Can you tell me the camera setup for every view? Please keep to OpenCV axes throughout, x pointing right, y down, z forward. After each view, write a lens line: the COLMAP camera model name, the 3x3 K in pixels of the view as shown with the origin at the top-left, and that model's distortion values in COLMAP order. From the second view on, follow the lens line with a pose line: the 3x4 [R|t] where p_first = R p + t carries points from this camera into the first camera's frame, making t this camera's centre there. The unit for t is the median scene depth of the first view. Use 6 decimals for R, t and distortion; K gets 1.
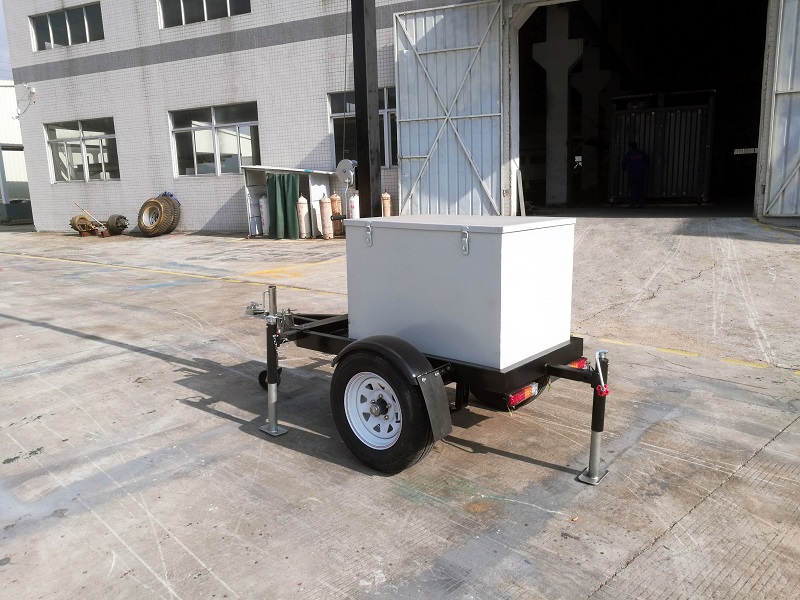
lens RADIAL K [[667.7, 0, 401.9], [0, 667.7, 324.6], [0, 0, 1]] dist [-0.018259, 0.004122]
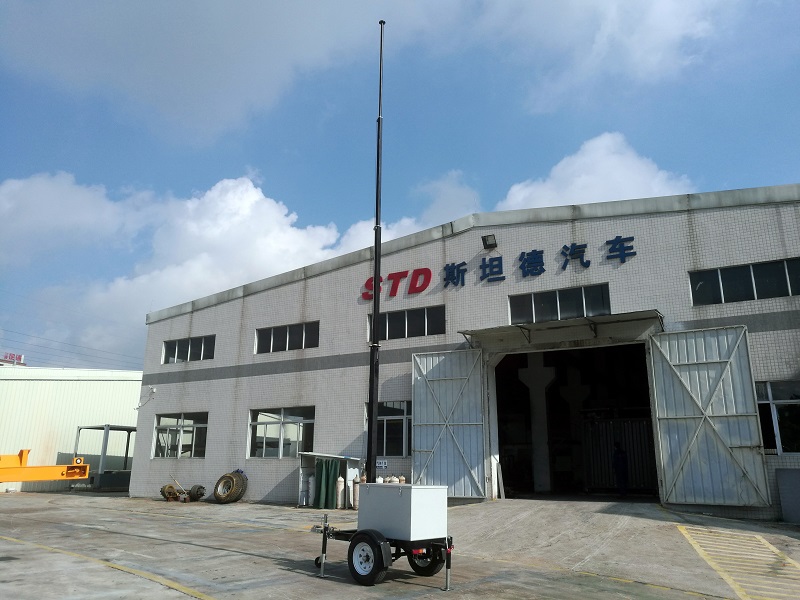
lens RADIAL K [[628.4, 0, 400.8], [0, 628.4, 283.9], [0, 0, 1]] dist [0.077136, -0.207453]
pose [[0.997875, 0.021914, -0.061366, 0.043096], [-0.048373, 0.880106, -0.472306, 0.064804], [0.043659, 0.474271, 0.879296, -0.313291]]
